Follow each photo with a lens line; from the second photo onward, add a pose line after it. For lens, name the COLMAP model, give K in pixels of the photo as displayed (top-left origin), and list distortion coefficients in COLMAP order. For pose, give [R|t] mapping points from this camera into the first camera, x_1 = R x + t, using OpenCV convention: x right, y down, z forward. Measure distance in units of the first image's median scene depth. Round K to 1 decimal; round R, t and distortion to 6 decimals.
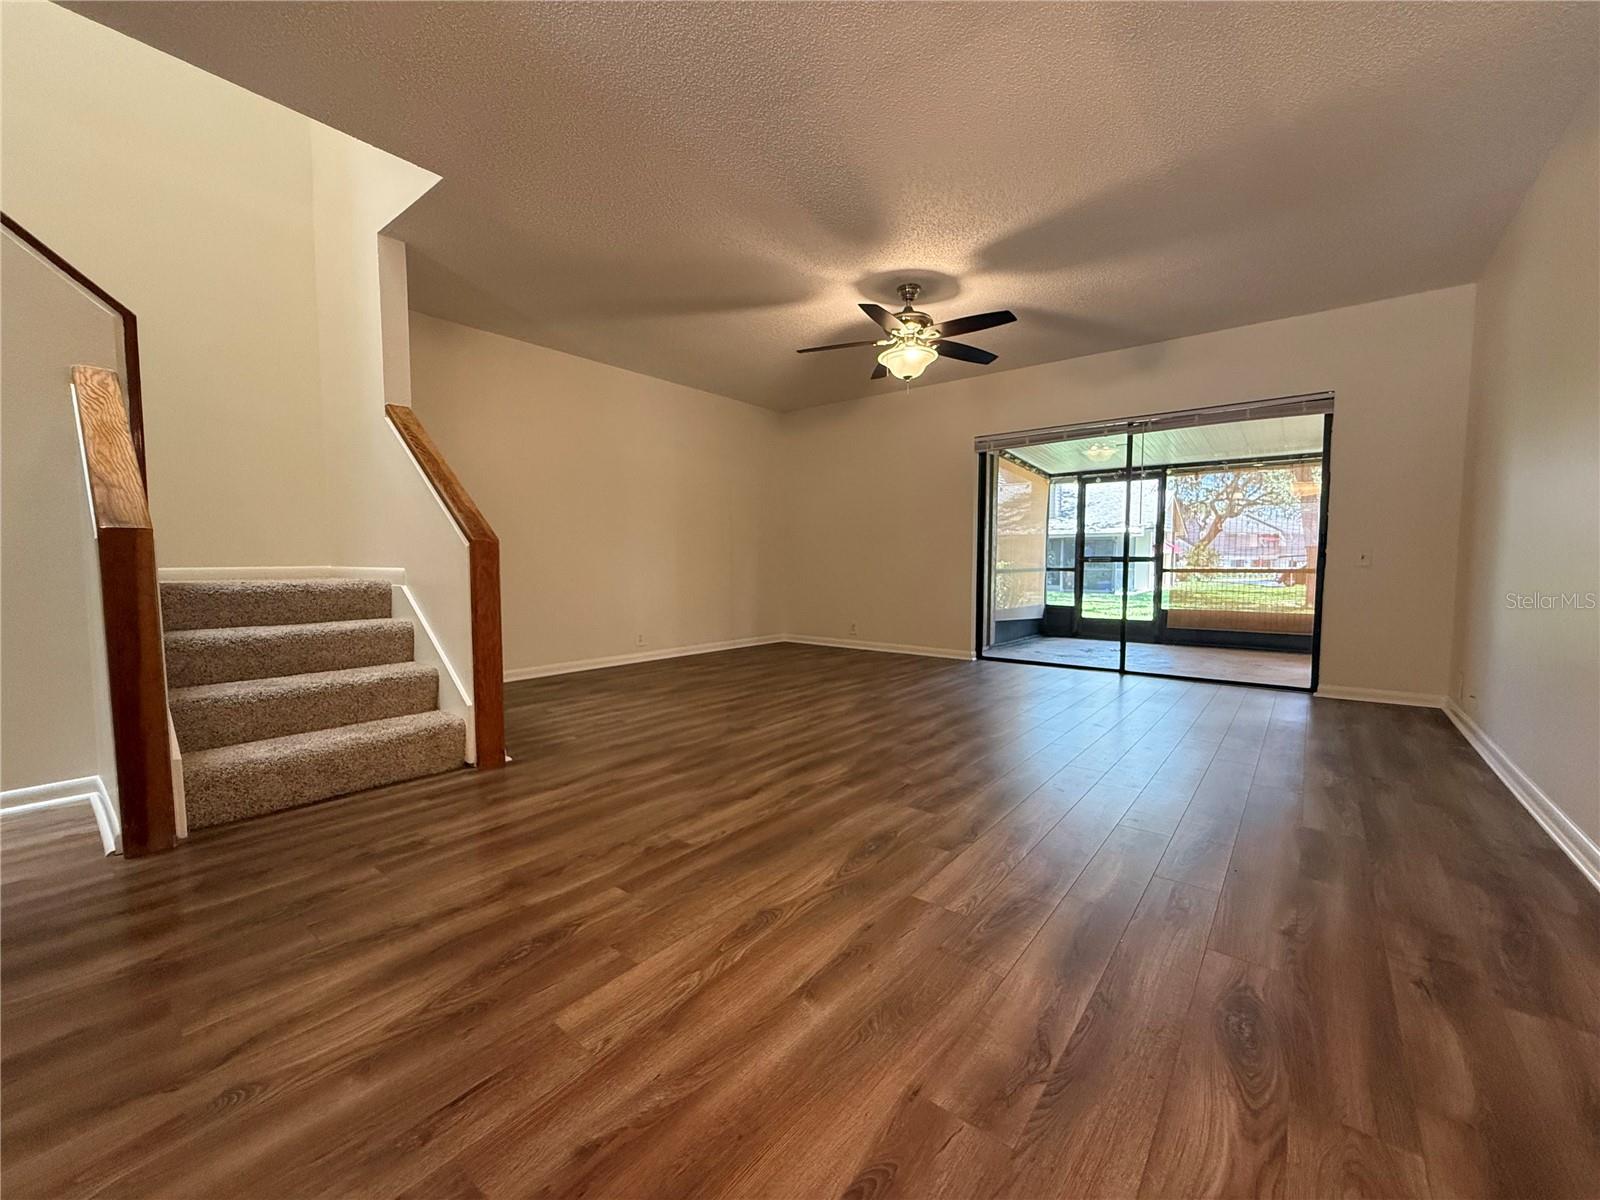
lens RADIAL K [[634.7, 0, 803.4], [0, 634.7, 596.7], [0, 0, 1]] dist [-0.000319, 0.000006]
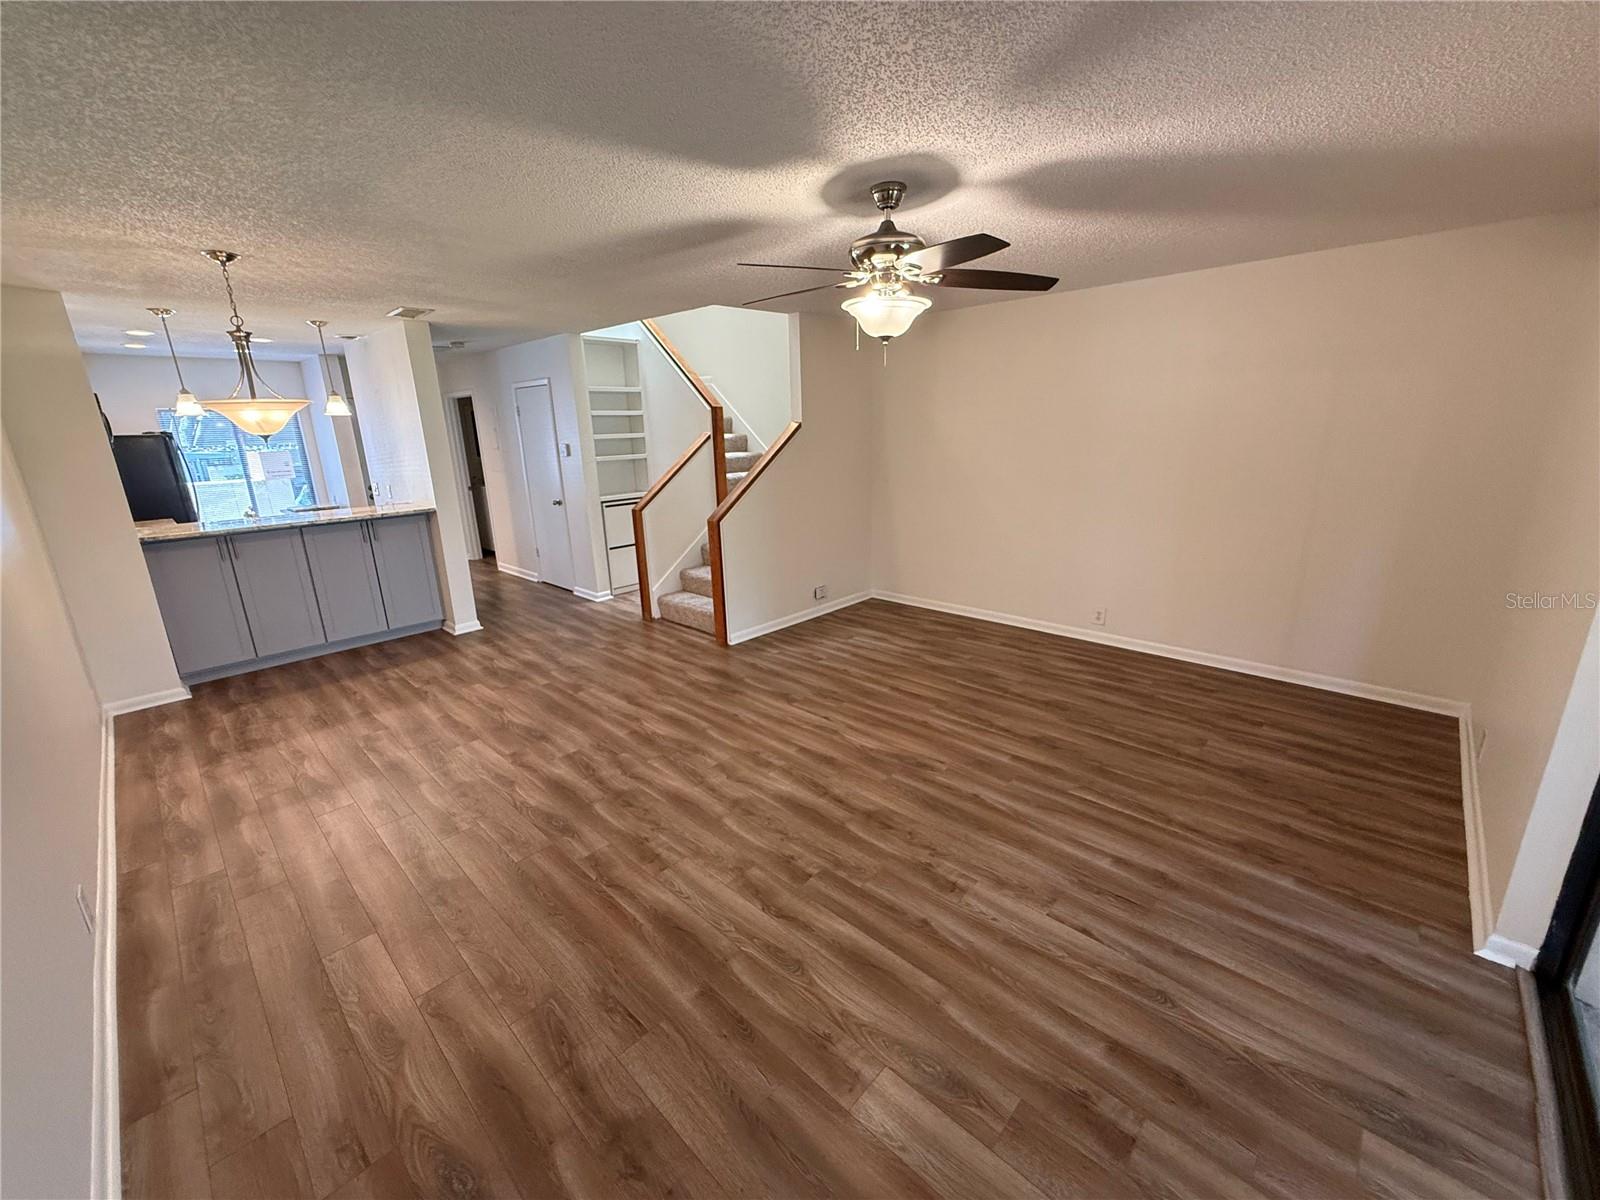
lens RADIAL K [[634.7, 0, 806.2], [0, 634.7, 604.4], [0, 0, 1]] dist [-0.000319, 0.000006]
pose [[-0.079394, 0.275923, -0.957895, 1.381774], [-0.031892, 0.959734, 0.279096, -0.410208], [0.996333, 0.052707, -0.067398, 1.528269]]
